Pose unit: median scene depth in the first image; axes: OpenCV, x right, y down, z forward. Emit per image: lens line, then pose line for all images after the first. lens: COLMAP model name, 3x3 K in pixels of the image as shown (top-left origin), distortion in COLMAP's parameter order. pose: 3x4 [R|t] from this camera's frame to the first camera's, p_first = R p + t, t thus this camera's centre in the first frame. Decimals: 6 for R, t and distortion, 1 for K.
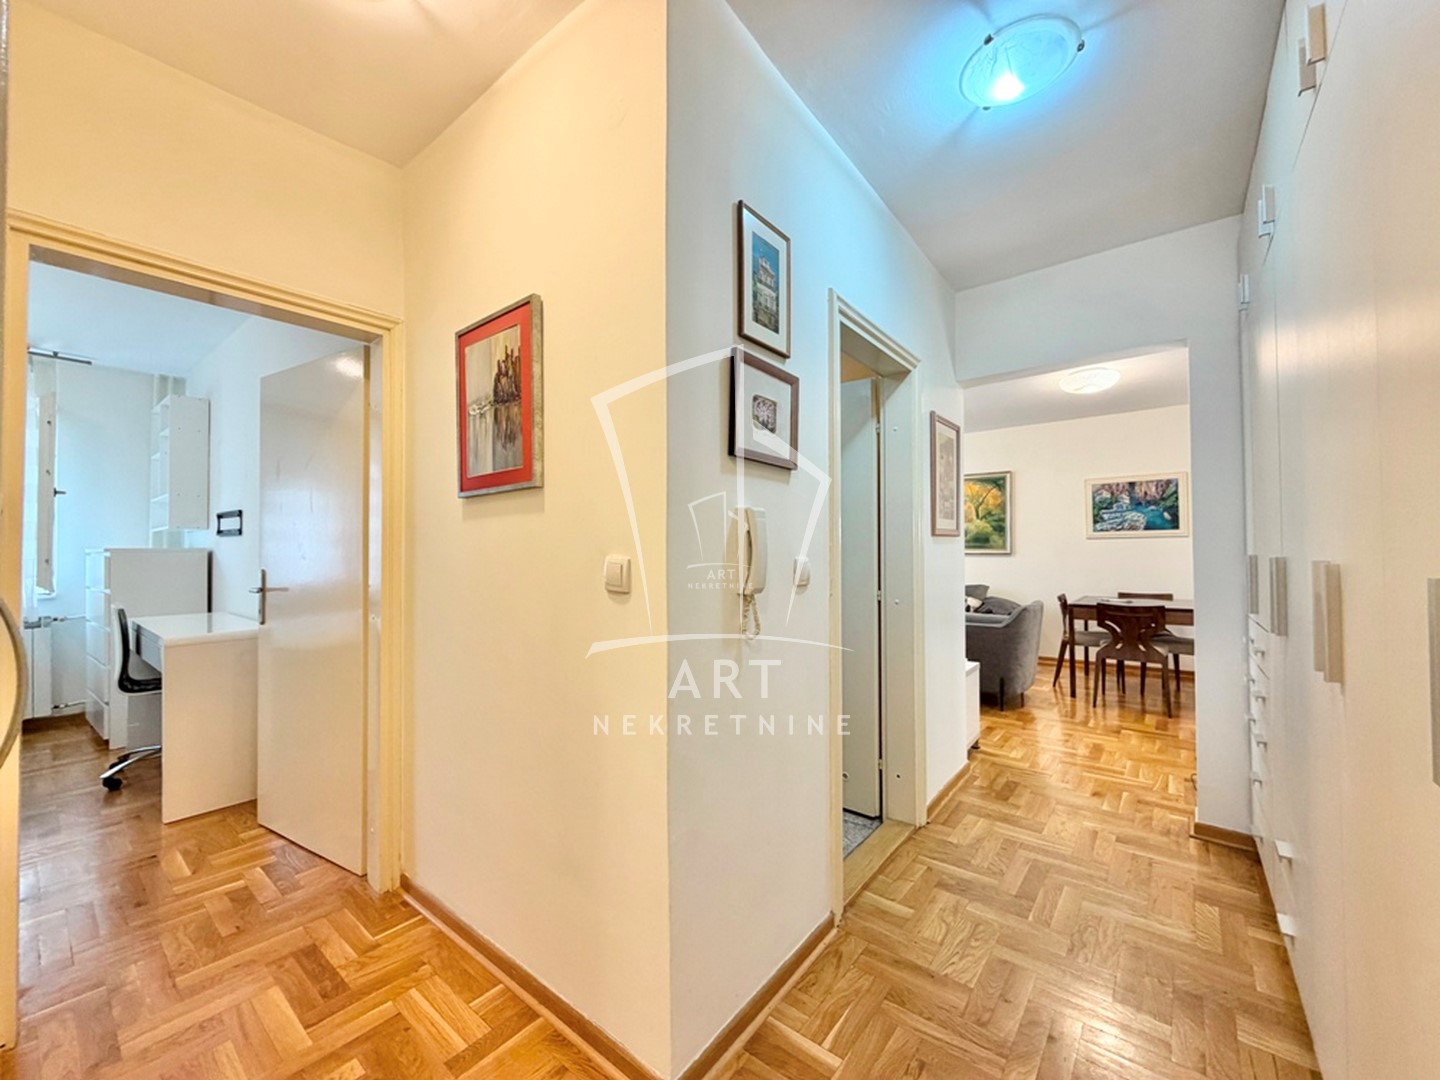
lens RADIAL K [[569.3, 0, 720.6], [0, 569.3, 543.7], [0, 0, 1]] dist [-0.009293, -0.000394]
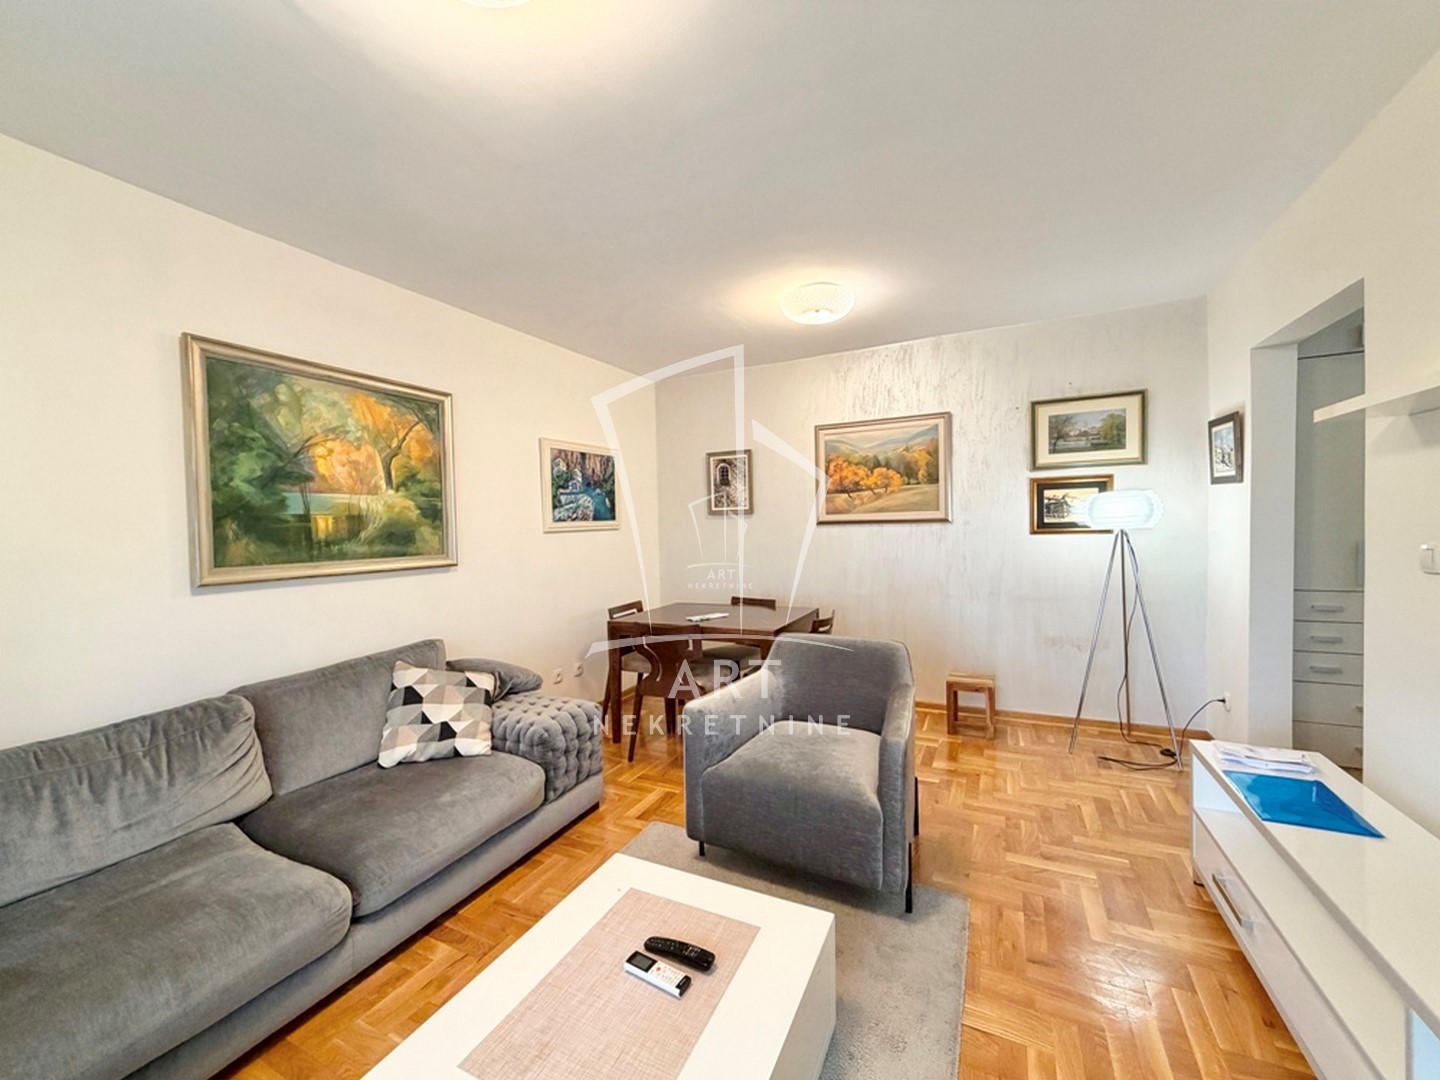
lens RADIAL K [[569.3, 0, 717.8], [0, 569.3, 538.2], [0, 0, 1]] dist [-0.009293, -0.000394]
pose [[-0.208839, -0.015363, 0.977829, -0.010220], [0.014075, 0.999726, 0.018713, -0.012335], [-0.977849, 0.017671, -0.208565, 0.980920]]
